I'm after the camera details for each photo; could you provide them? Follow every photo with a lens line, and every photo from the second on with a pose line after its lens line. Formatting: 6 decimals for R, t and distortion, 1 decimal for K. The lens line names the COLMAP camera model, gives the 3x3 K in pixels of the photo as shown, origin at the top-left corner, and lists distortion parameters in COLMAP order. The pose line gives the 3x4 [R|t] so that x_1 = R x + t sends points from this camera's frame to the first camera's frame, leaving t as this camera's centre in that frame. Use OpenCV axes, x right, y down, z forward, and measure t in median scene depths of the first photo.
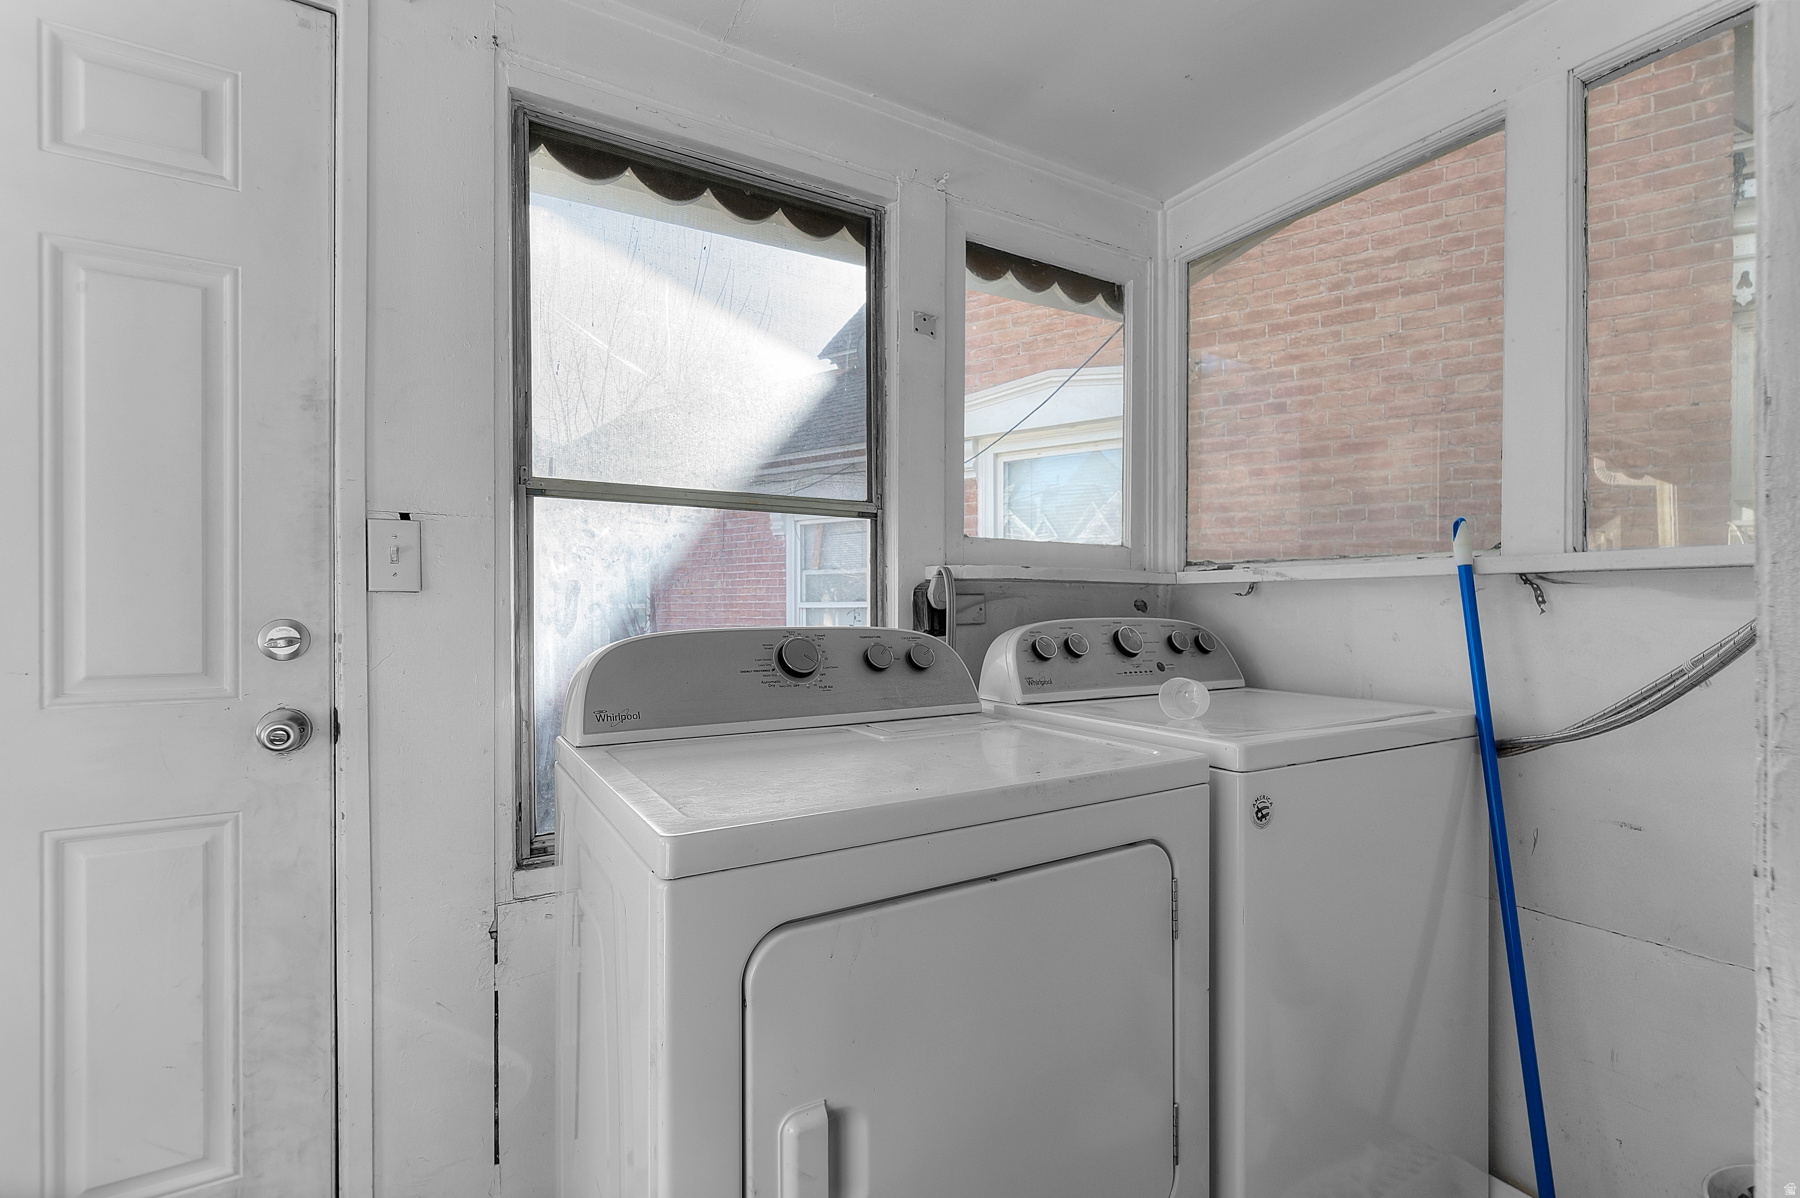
lens RADIAL K [[783.6, 0, 900.0], [0, 783.6, 599.0], [0, 0, 1]] dist [0.000793, 0.000028]
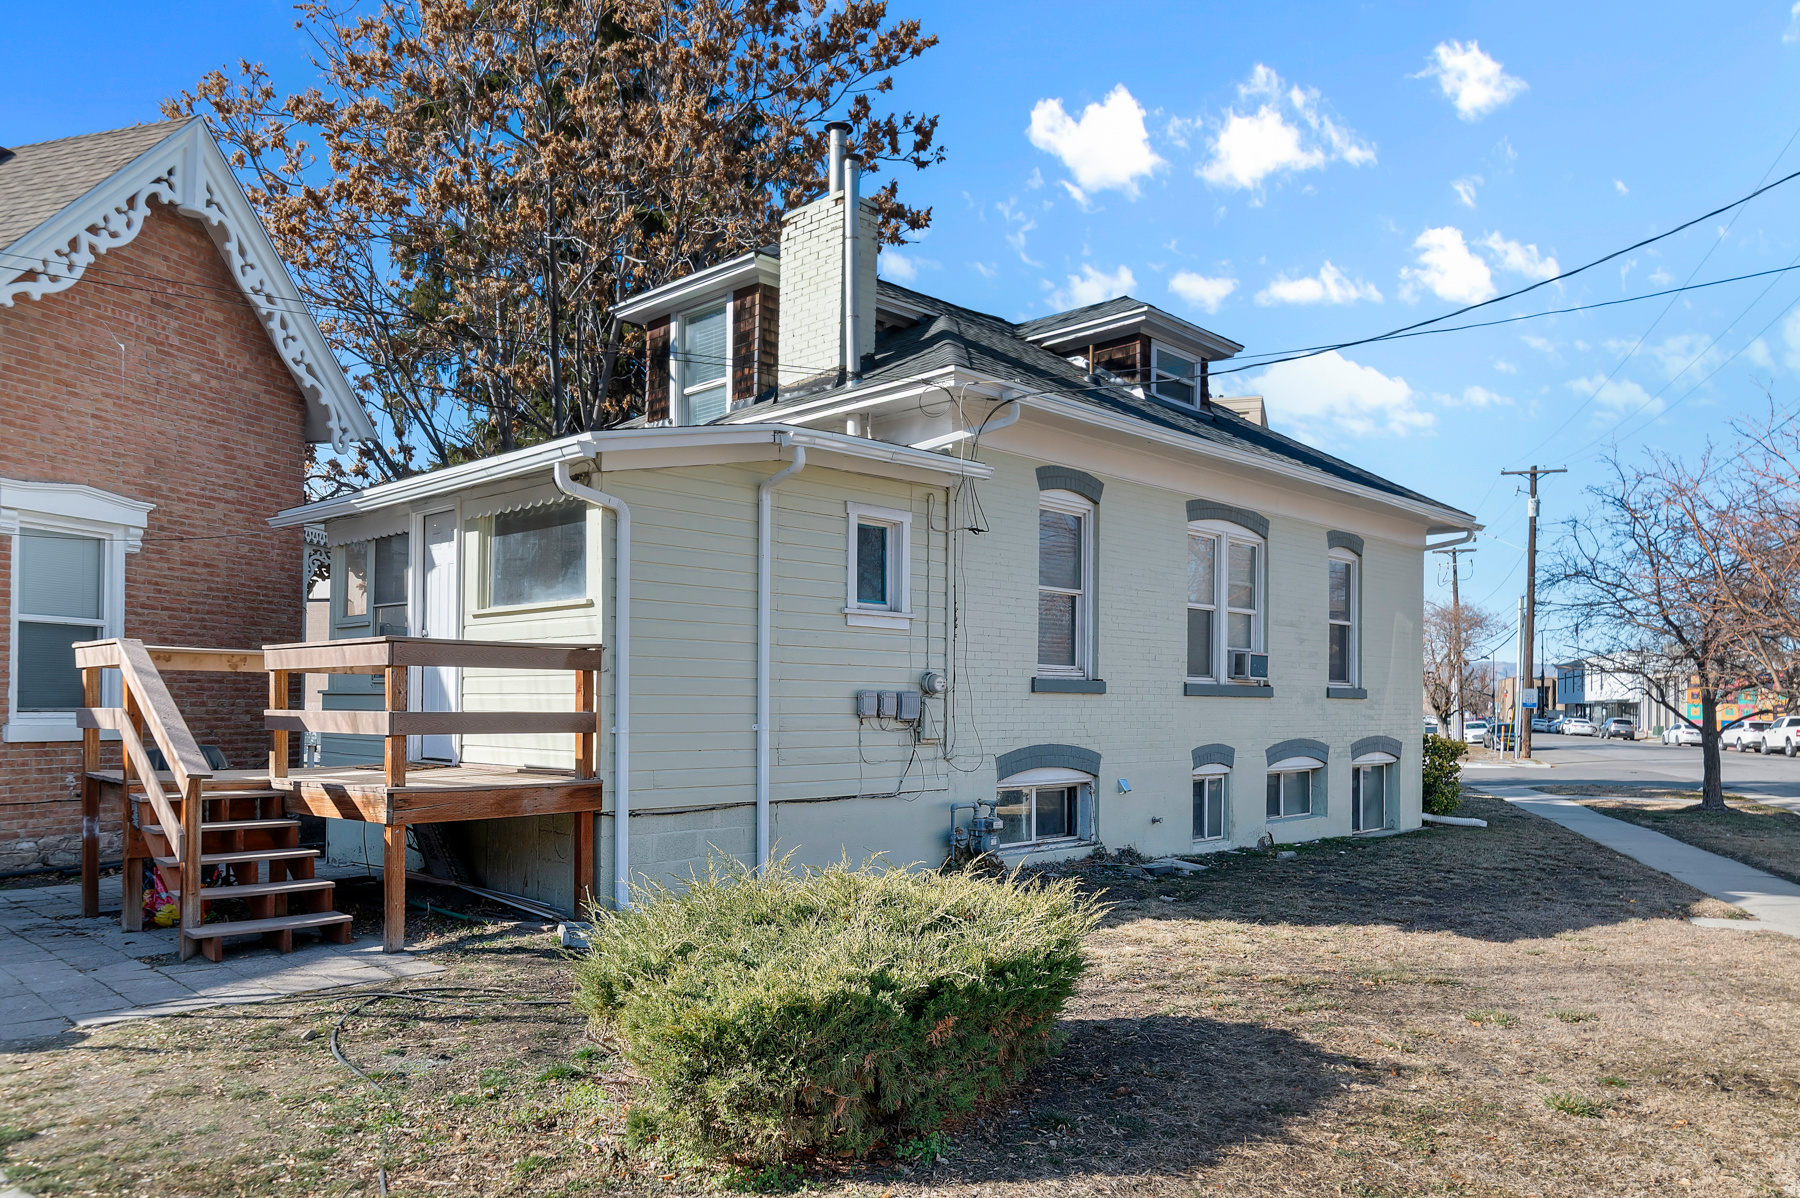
lens RADIAL K [[1235.8, 0, 935.4], [0, 1235.8, 694.0], [0, 0, 1]] dist [0.007042, 0.000267]
pose [[-0.278381, 0.004970, 0.960458, -3.284895], [-0.019006, 0.999762, -0.010682, 0.163588], [-0.960283, -0.021228, -0.278220, -0.000346]]
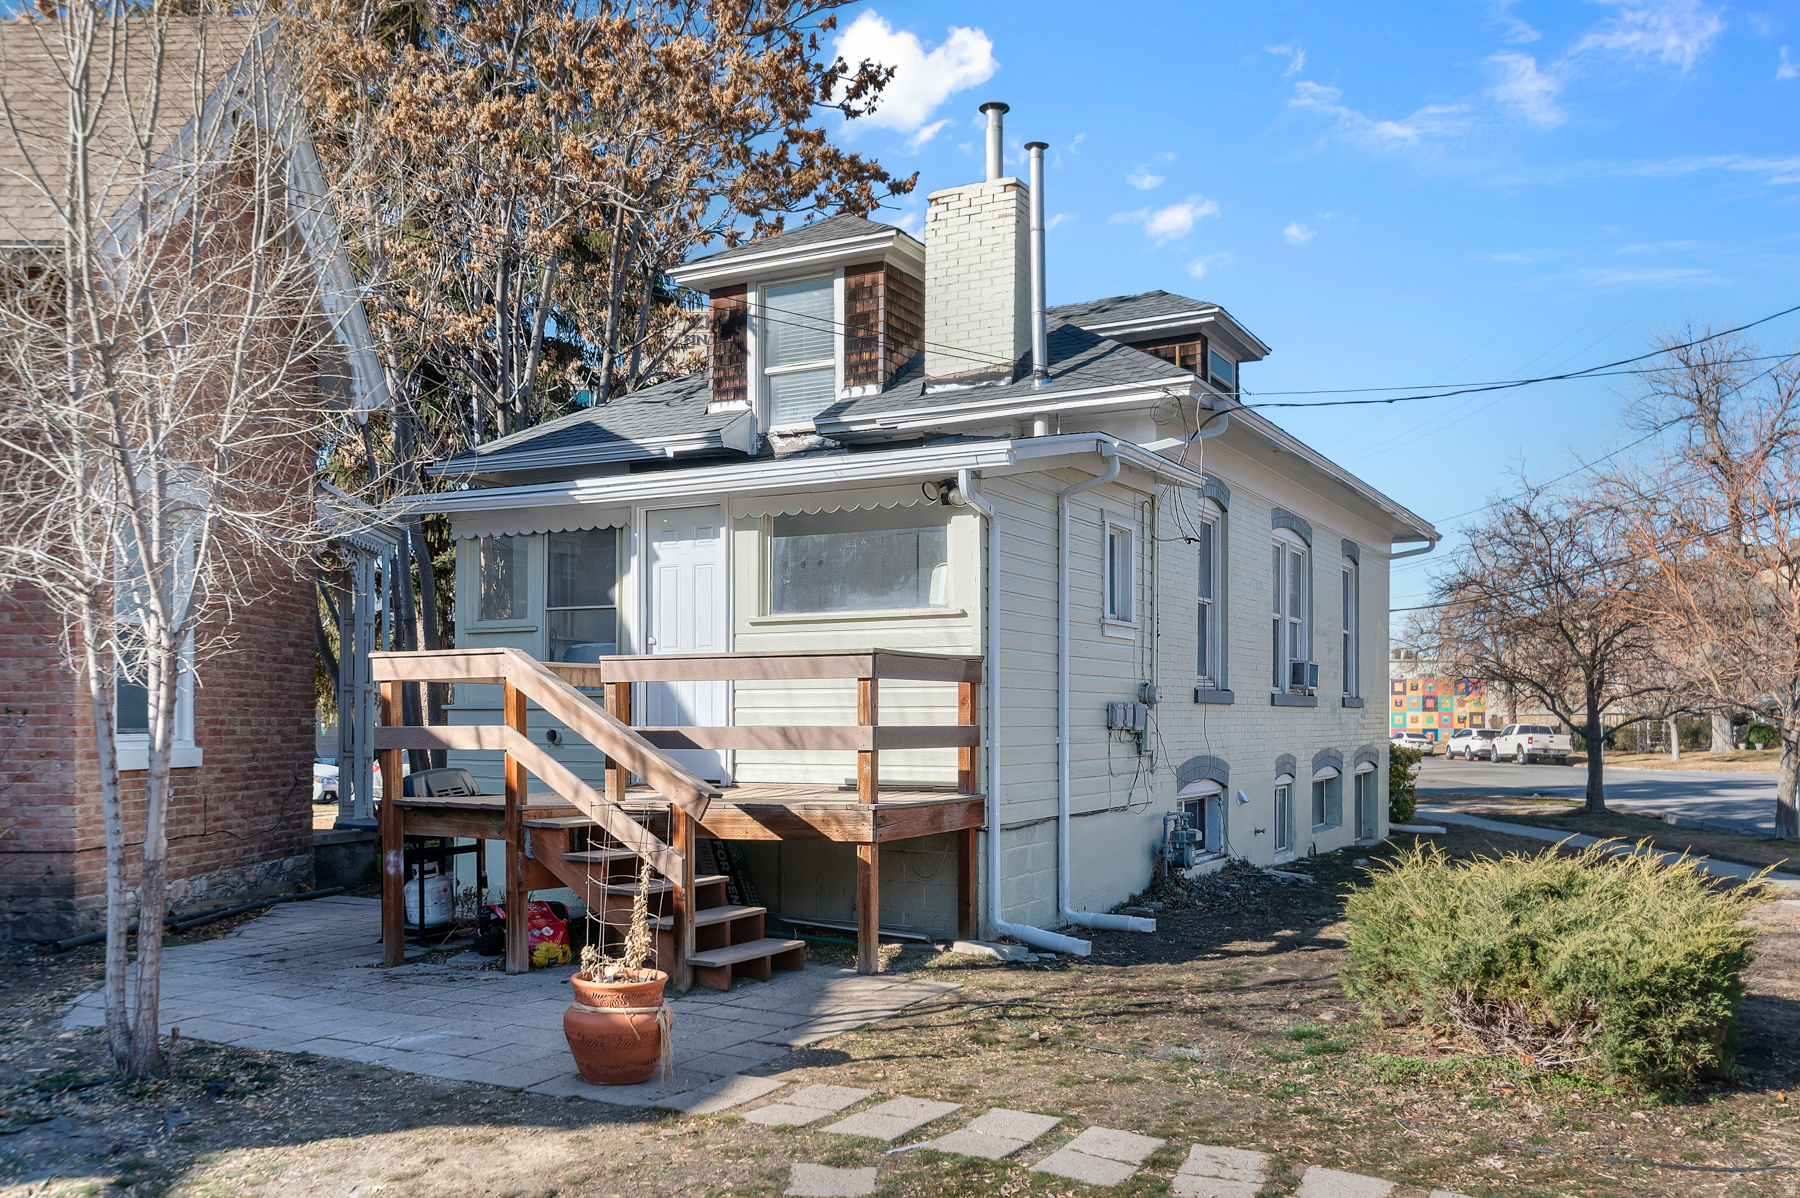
lens RADIAL K [[1469.3, 0, 923.2], [0, 1469.3, 723.7], [0, 0, 1]] dist [-0.006912, -0.002247]
pose [[-0.521371, -0.003543, 0.853322, -3.126612], [-0.009302, 0.999956, -0.001531, 0.186979], [-0.853279, -0.008736, -0.521381, 1.424709]]
